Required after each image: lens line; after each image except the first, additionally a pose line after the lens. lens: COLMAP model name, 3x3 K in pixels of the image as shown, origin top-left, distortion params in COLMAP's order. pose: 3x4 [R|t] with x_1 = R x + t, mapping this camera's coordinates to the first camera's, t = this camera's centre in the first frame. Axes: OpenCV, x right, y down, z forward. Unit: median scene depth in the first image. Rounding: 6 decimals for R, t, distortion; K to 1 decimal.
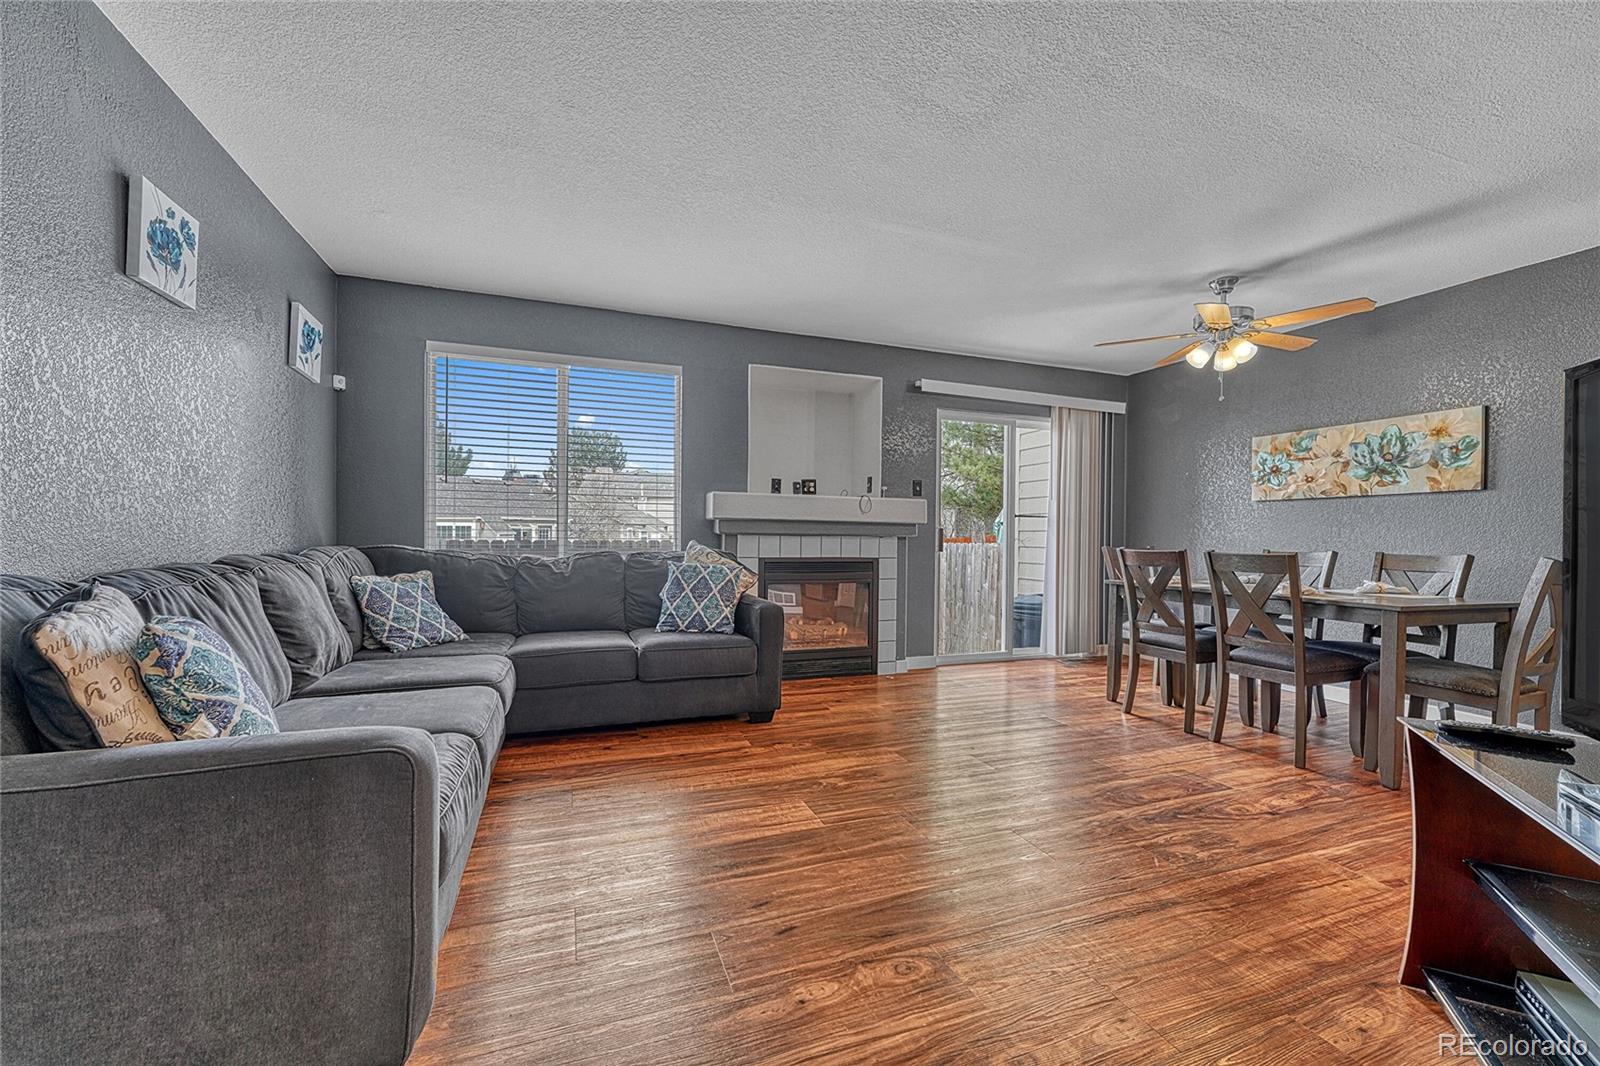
lens RADIAL K [[633.3, 0, 799.0], [0, 633.3, 539.9], [0, 0, 1]] dist [-0.003406, 0.000204]
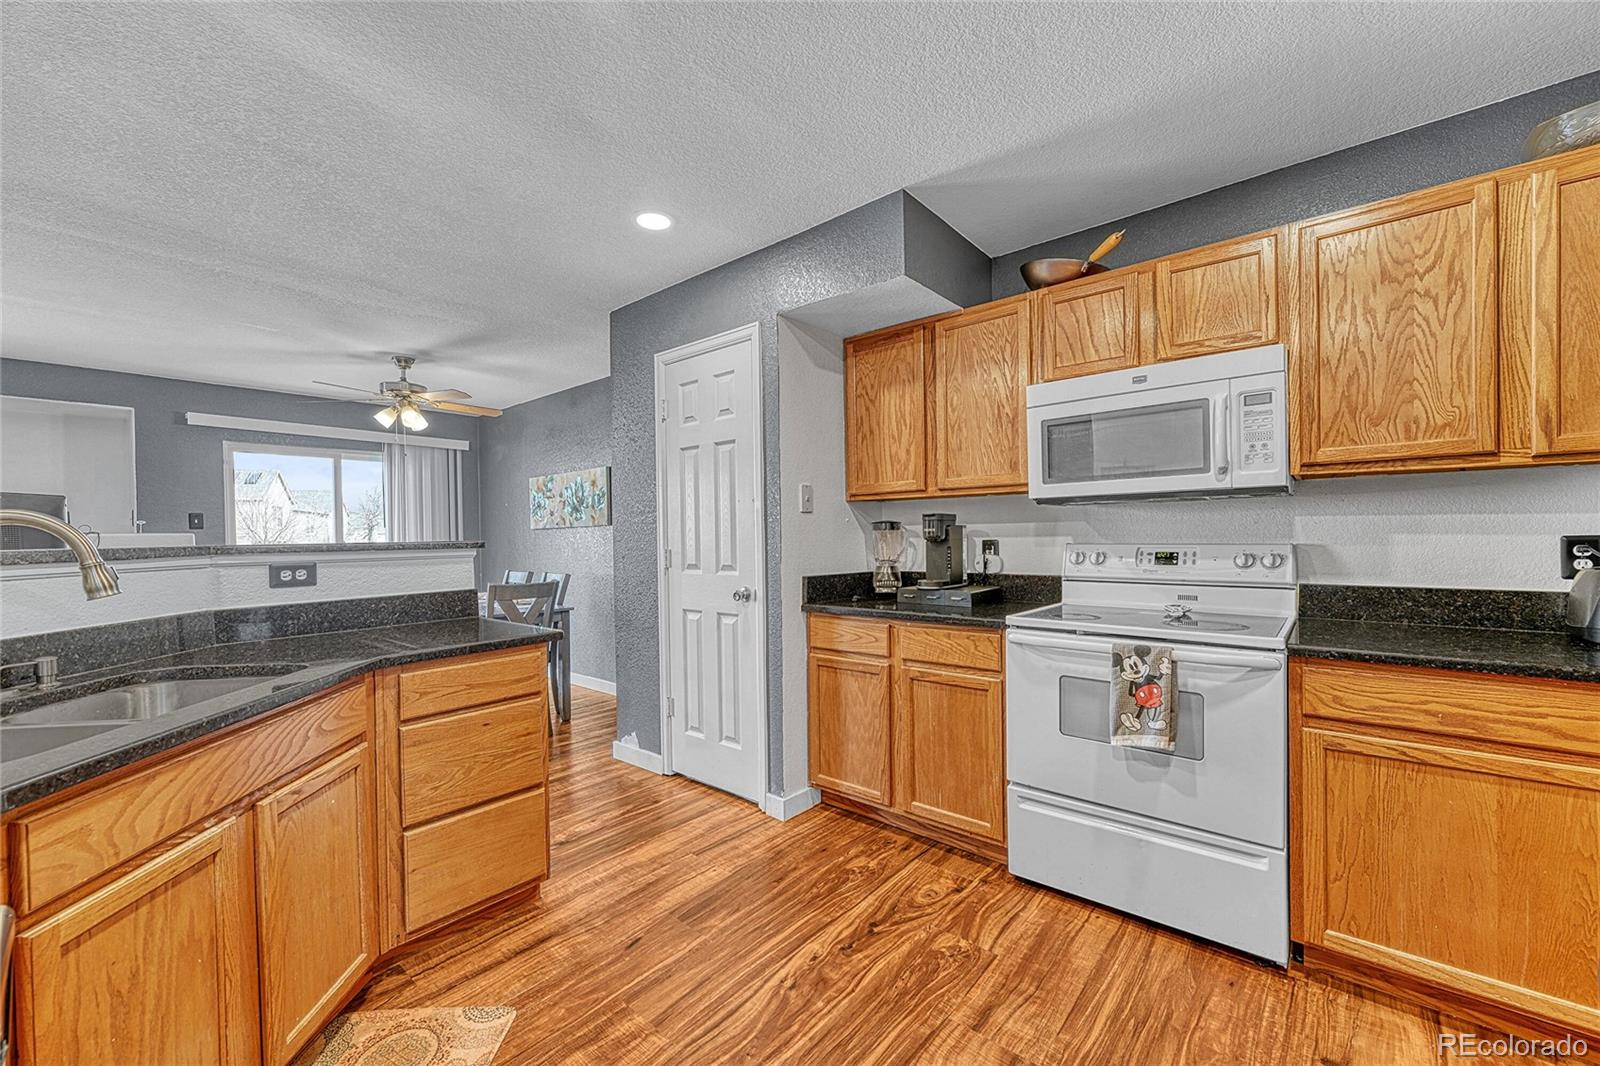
lens RADIAL K [[633.3, 0, 799.8], [0, 633.3, 544.4], [0, 0, 1]] dist [-0.003406, 0.000204]
pose [[0.872474, -0.034059, 0.487472, 0.725574], [0.031056, 0.999416, 0.014244, -0.041560], [-0.487672, 0.002712, 0.873023, -0.442142]]
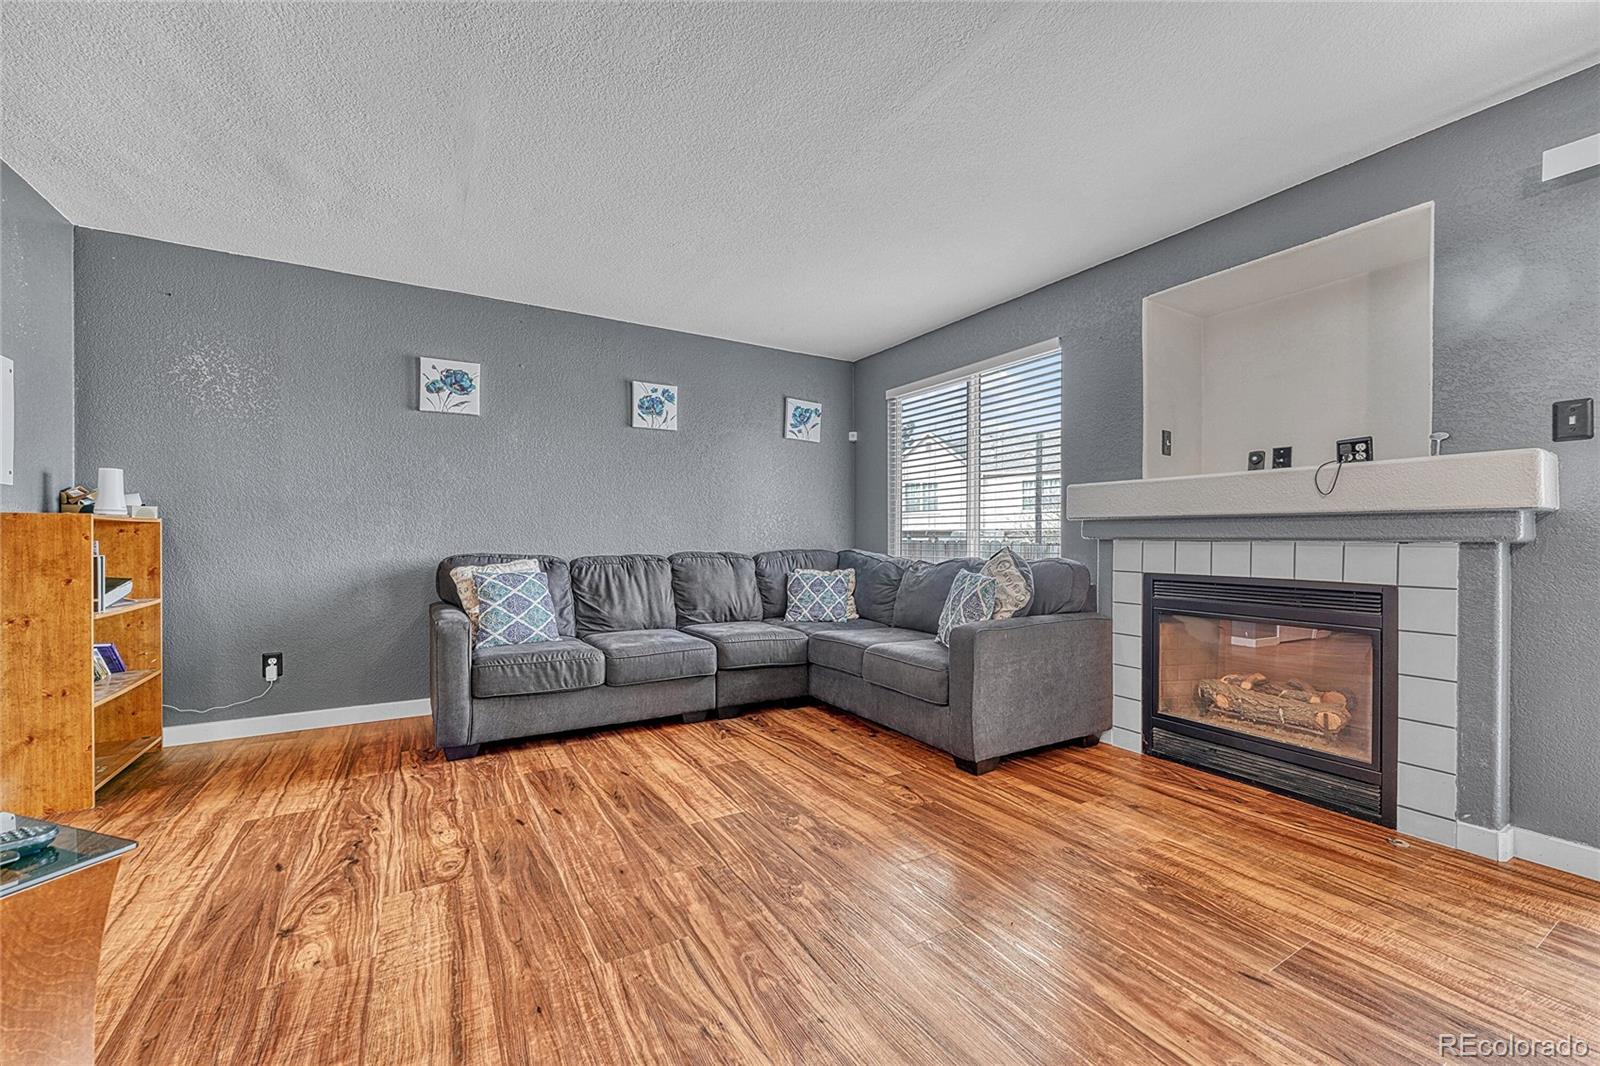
lens RADIAL K [[633.3, 0, 796.7], [0, 633.3, 540.0], [0, 0, 1]] dist [-0.003406, 0.000204]
pose [[0.183986, -0.008446, -0.982892, 0.670230], [-0.008053, 0.999917, -0.010099, 0.002947], [0.982896, 0.009773, 0.183903, 0.611439]]
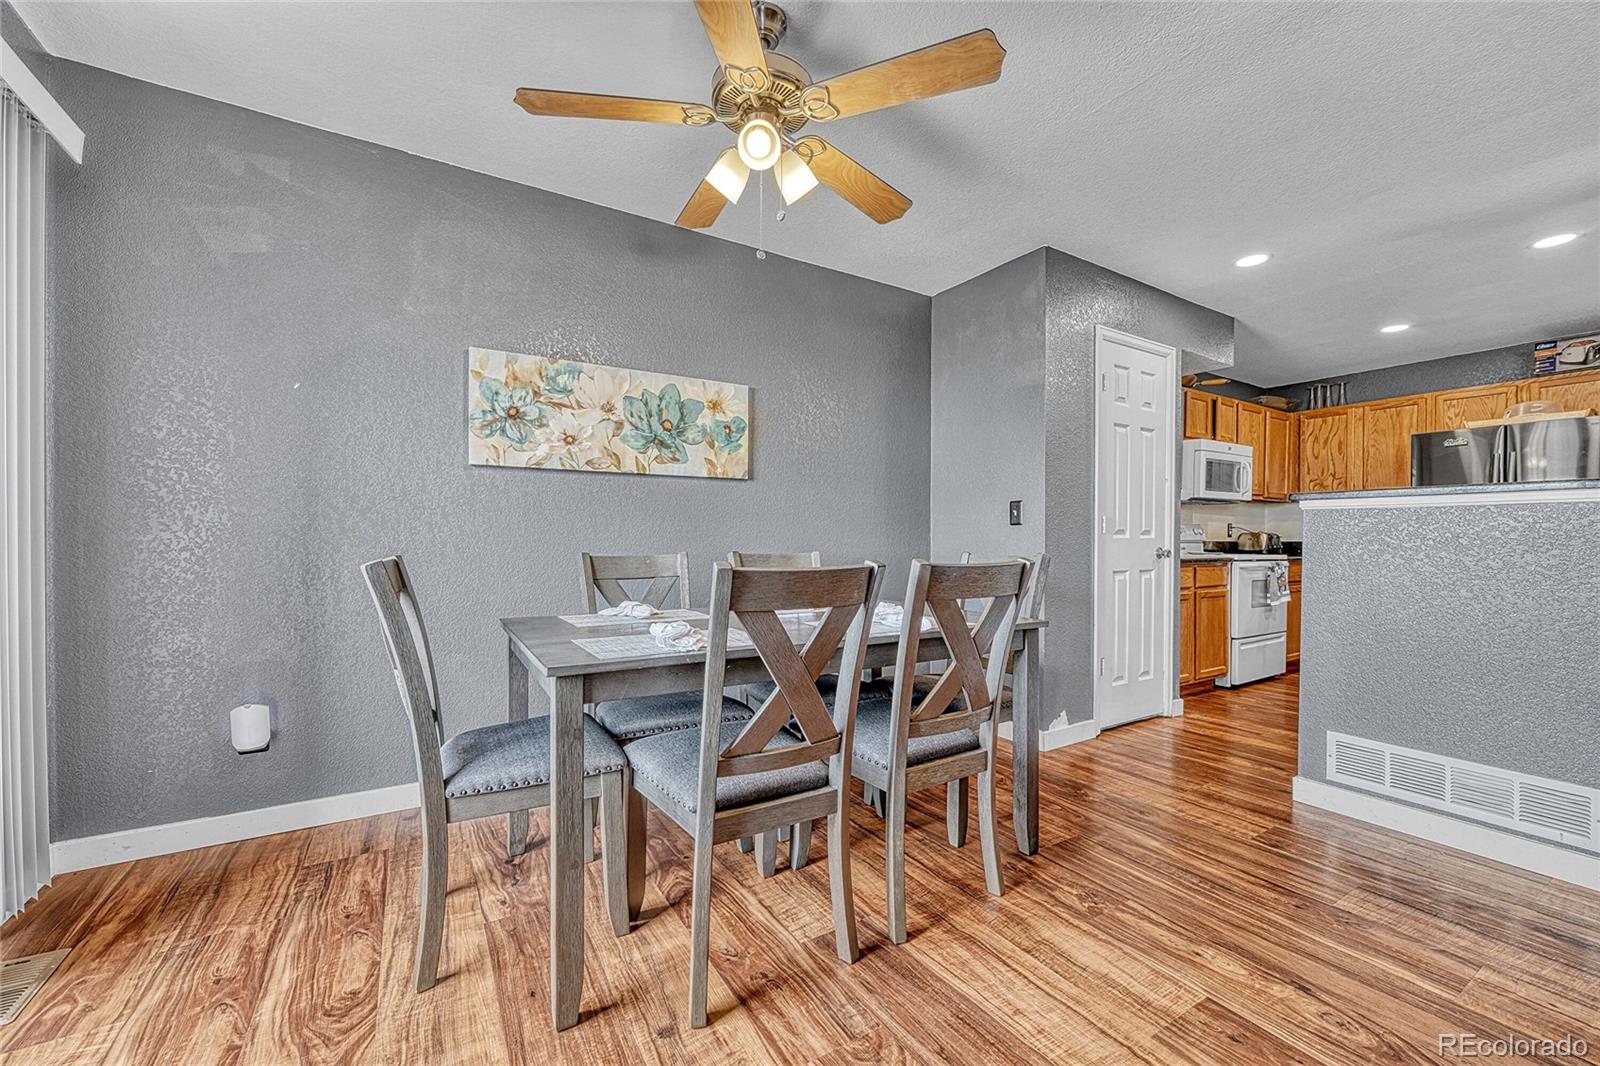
lens RADIAL K [[633.3, 0, 796.0], [0, 633.3, 540.4], [0, 0, 1]] dist [-0.003406, 0.000204]
pose [[-0.193089, -0.017455, 0.981026, 0.166271], [-0.001160, 0.999845, 0.017562, -0.007232], [-0.981181, 0.002253, -0.193079, 1.057492]]
